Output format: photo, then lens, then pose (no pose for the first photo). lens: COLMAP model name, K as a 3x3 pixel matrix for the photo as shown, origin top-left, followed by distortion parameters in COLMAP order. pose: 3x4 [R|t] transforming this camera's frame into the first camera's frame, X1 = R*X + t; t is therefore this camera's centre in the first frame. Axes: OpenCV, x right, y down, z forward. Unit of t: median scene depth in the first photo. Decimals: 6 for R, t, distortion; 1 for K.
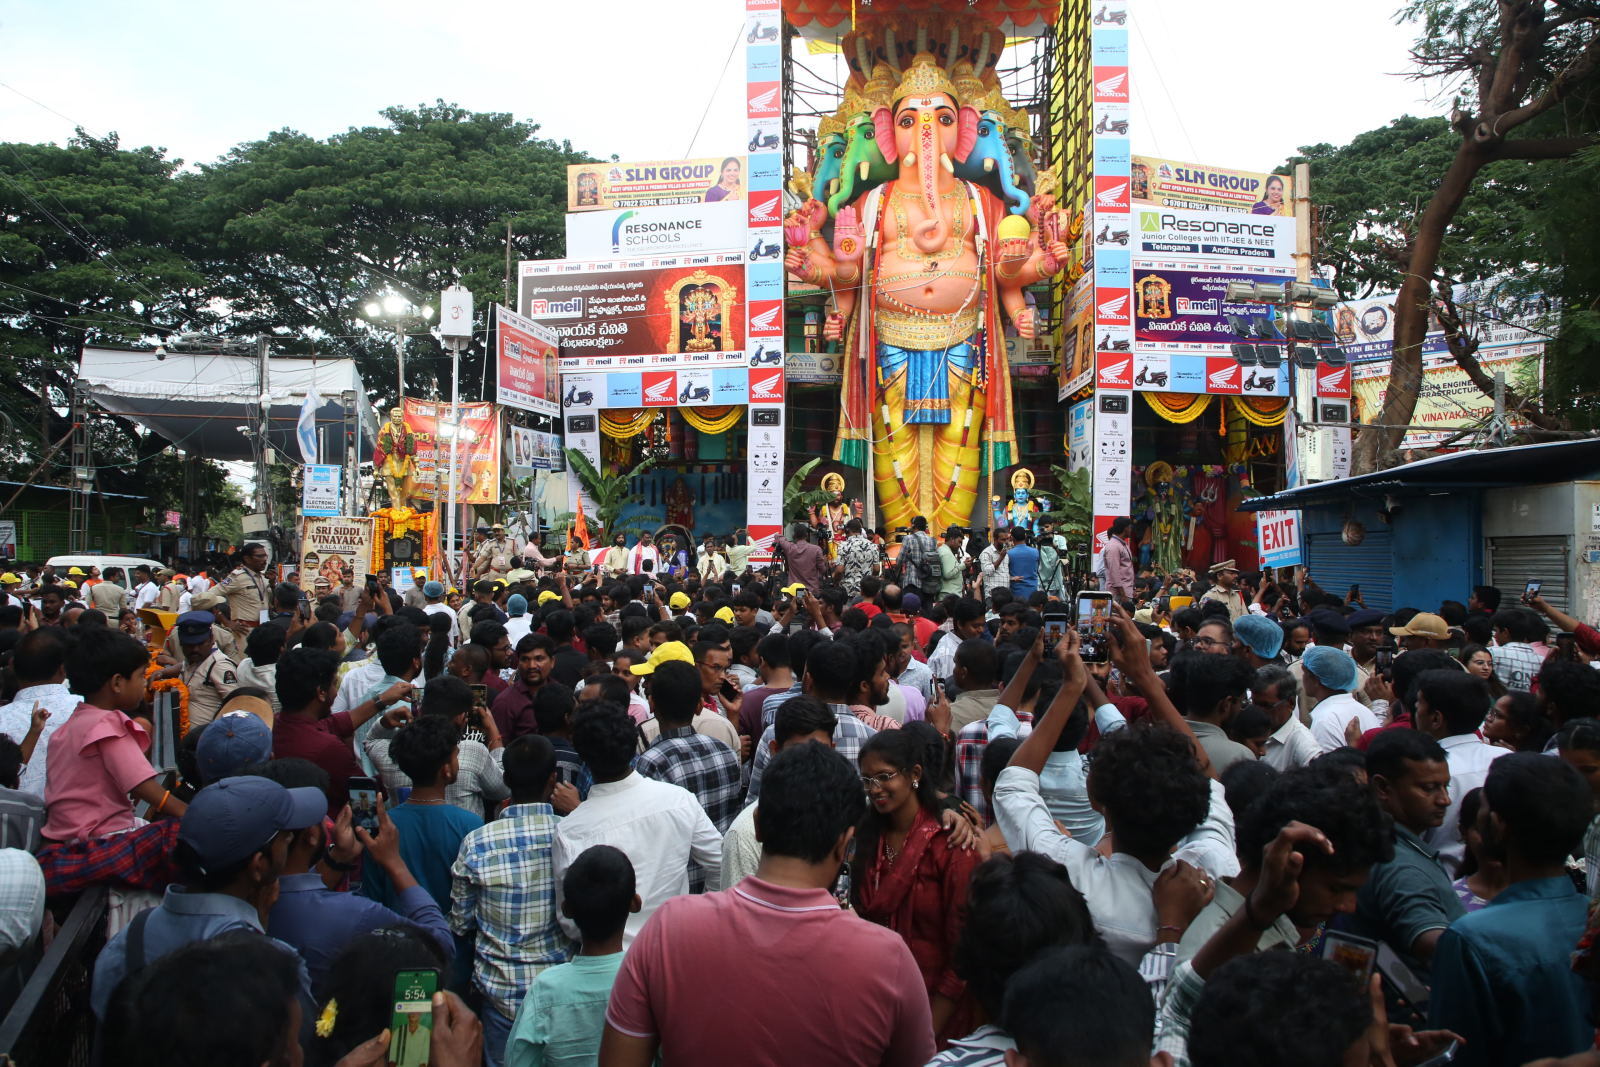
lens RADIAL K [[1089.0, 0, 784.2], [0, 1089.0, 530.9], [0, 0, 1]] dist [-0.076683, 0.041601]
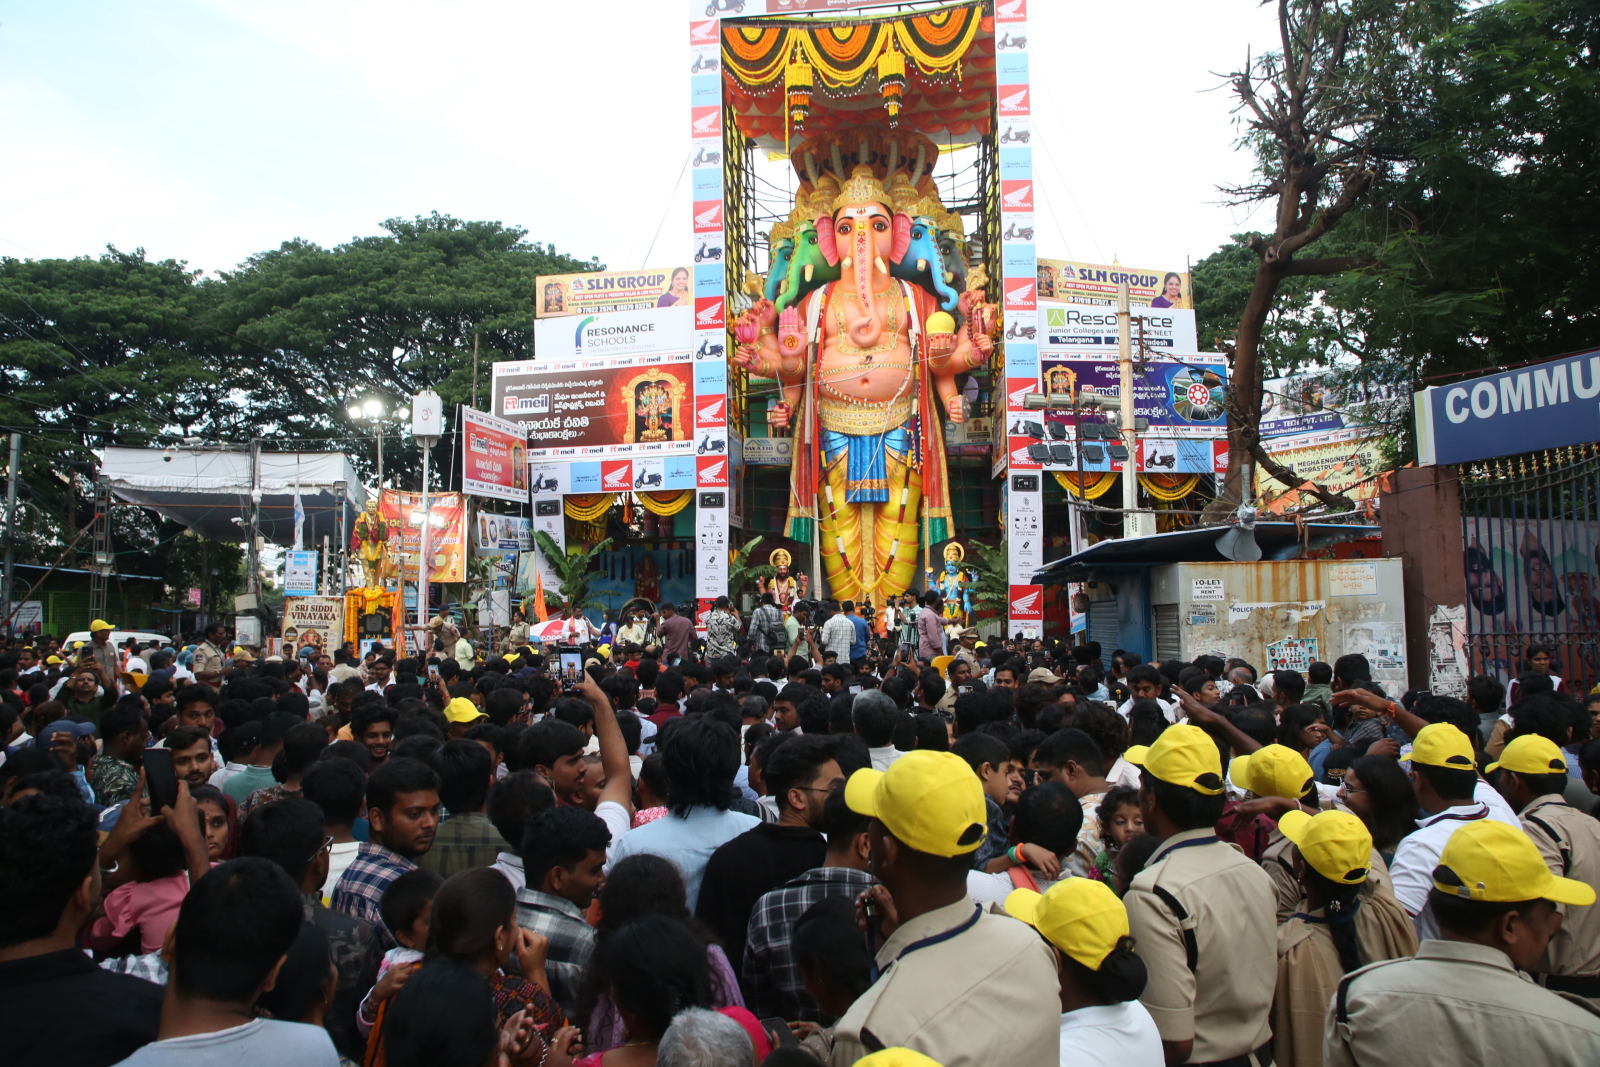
lens RADIAL K [[1099.0, 0, 786.5], [0, 1099.0, 531.1], [0, 0, 1]] dist [-0.076726, 0.045079]
pose [[0.999549, -0.014584, -0.026264, 0.085096], [0.012922, 0.997969, -0.062379, -0.002287], [0.027120, 0.062011, 0.997707, -0.105533]]
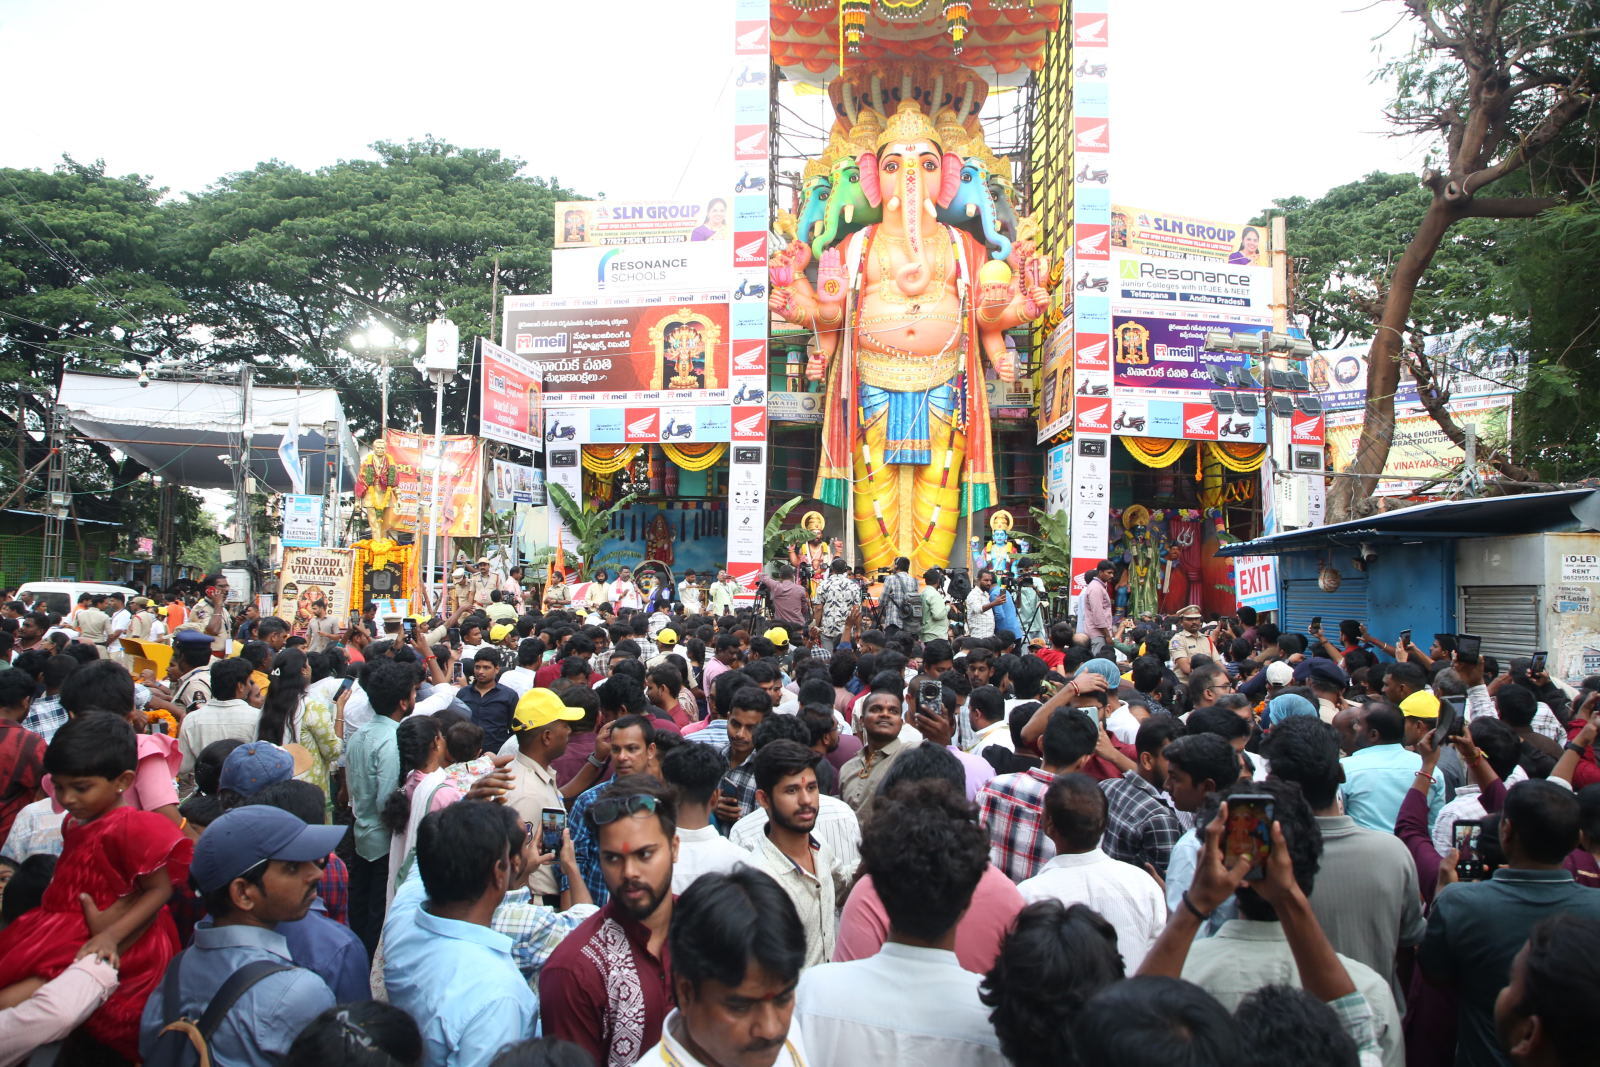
lens RADIAL K [[1089.0, 0, 784.2], [0, 1089.0, 530.9], [0, 0, 1]] dist [-0.076683, 0.041601]
pose [[0.999657, 0.015757, 0.020931, -0.003094], [-0.015039, 0.999307, -0.034049, -0.000764], [-0.021453, 0.033722, 0.999201, -0.003024]]
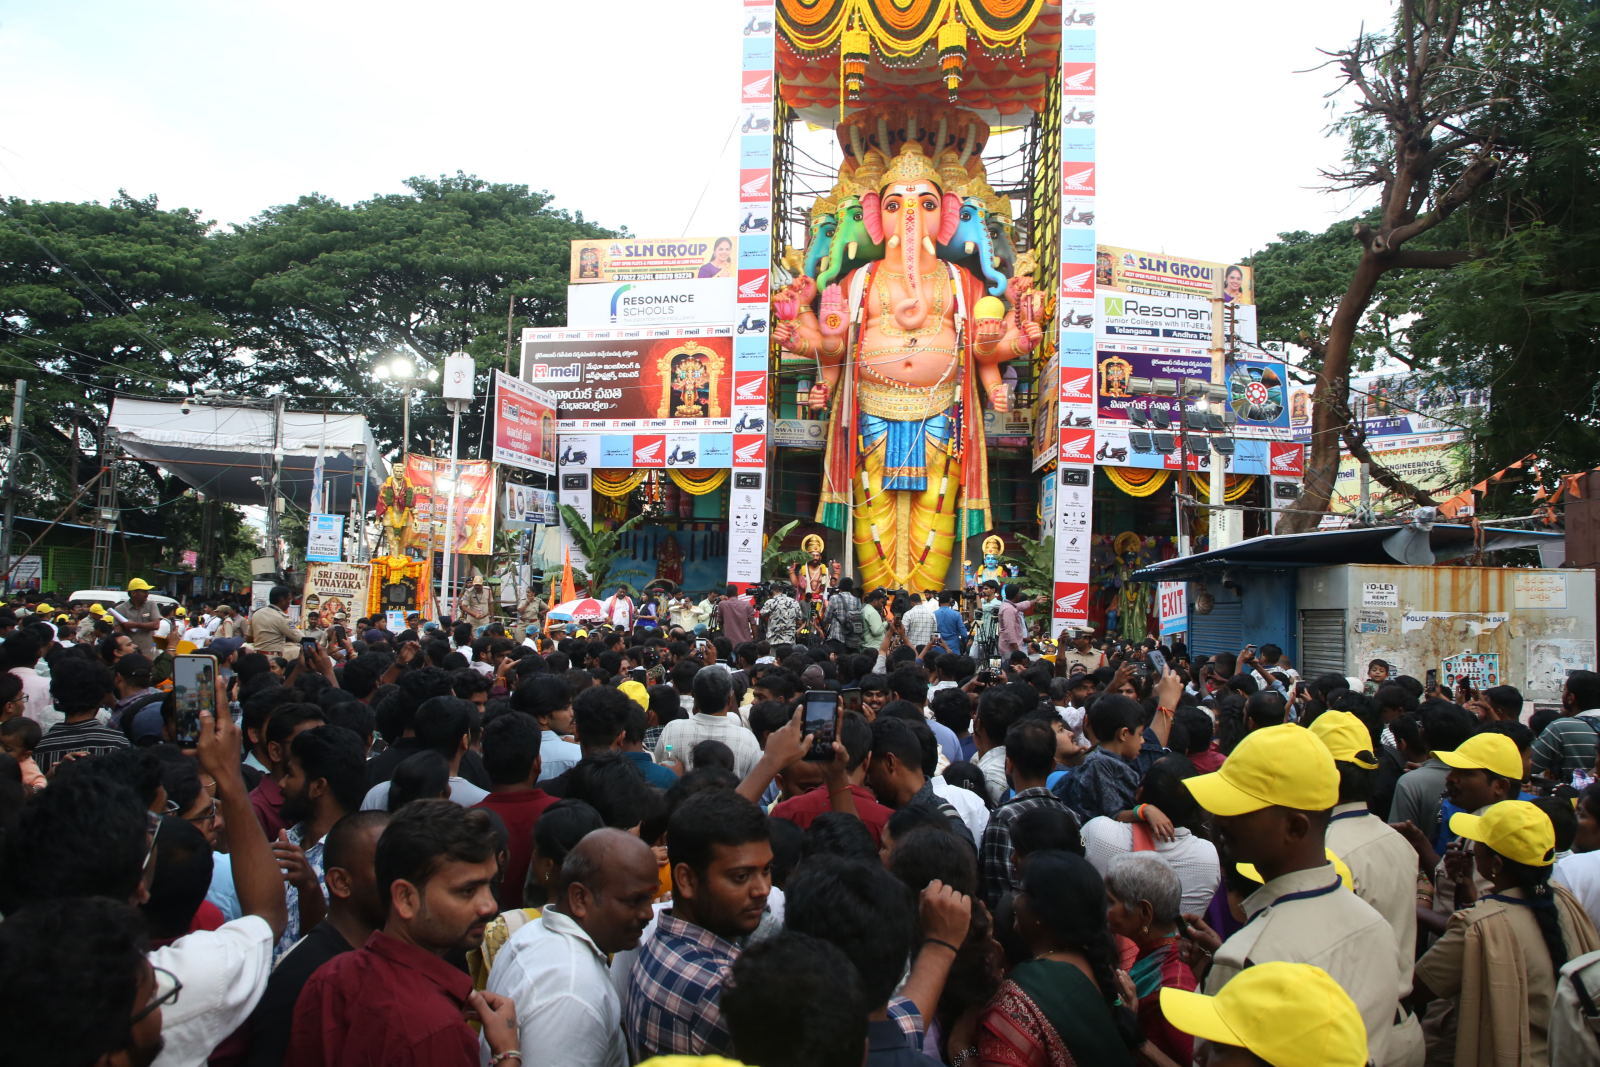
lens RADIAL K [[1099.0, 0, 786.5], [0, 1099.0, 531.1], [0, 0, 1]] dist [-0.076726, 0.045079]
pose [[0.999471, 0.028306, -0.016010, 0.038237], [-0.029102, 0.998228, -0.051911, -0.000654], [0.014512, 0.052350, 0.998523, -0.065049]]
